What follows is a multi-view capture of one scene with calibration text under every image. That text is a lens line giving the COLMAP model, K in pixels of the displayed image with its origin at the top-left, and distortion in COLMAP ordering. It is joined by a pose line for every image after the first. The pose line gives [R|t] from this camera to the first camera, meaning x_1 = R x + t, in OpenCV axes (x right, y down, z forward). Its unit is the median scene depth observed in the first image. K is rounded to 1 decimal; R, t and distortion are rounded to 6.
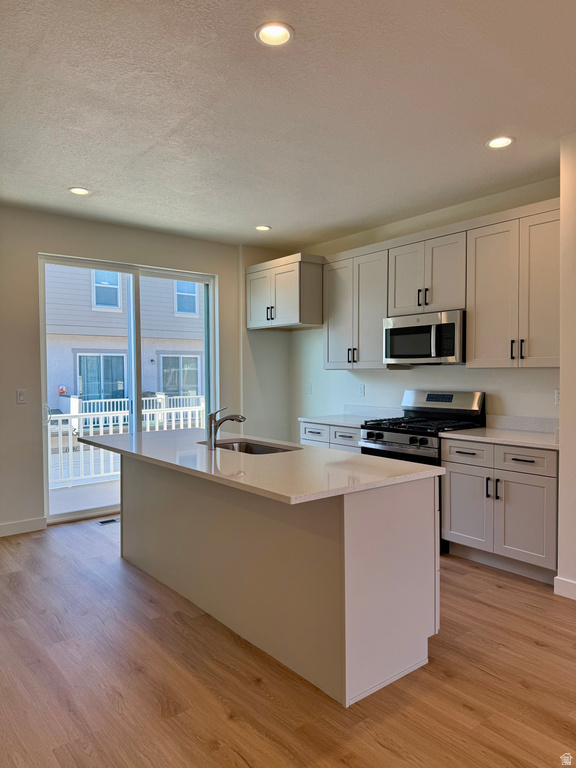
lens RADIAL K [[538.2, 0, 288.0], [0, 538.2, 384.0], [0, 0, 1]] dist [0.094343, -0.000932]
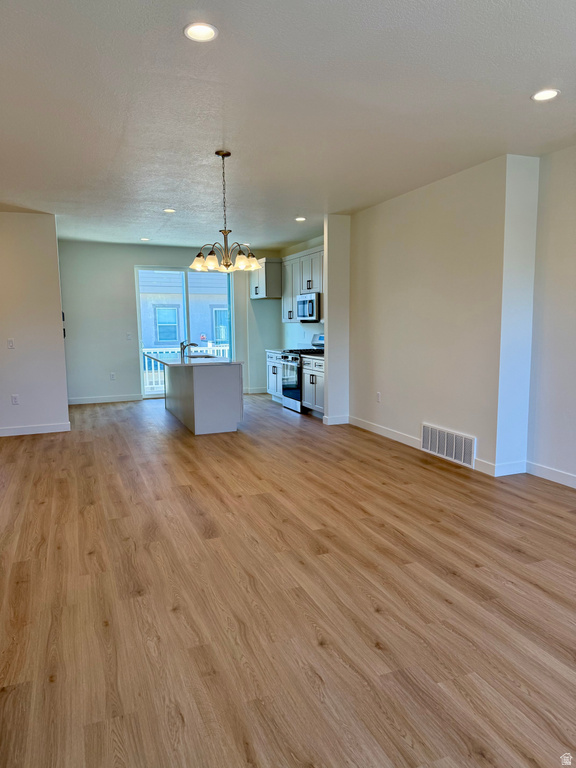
lens RADIAL K [[538.2, 0, 288.0], [0, 538.2, 384.0], [0, 0, 1]] dist [0.094343, -0.000932]
pose [[0.956937, 0.032237, -0.288500, 0.649076], [-0.005568, 0.995670, 0.092789, 0.009261], [0.290242, -0.087187, 0.952973, -0.751949]]
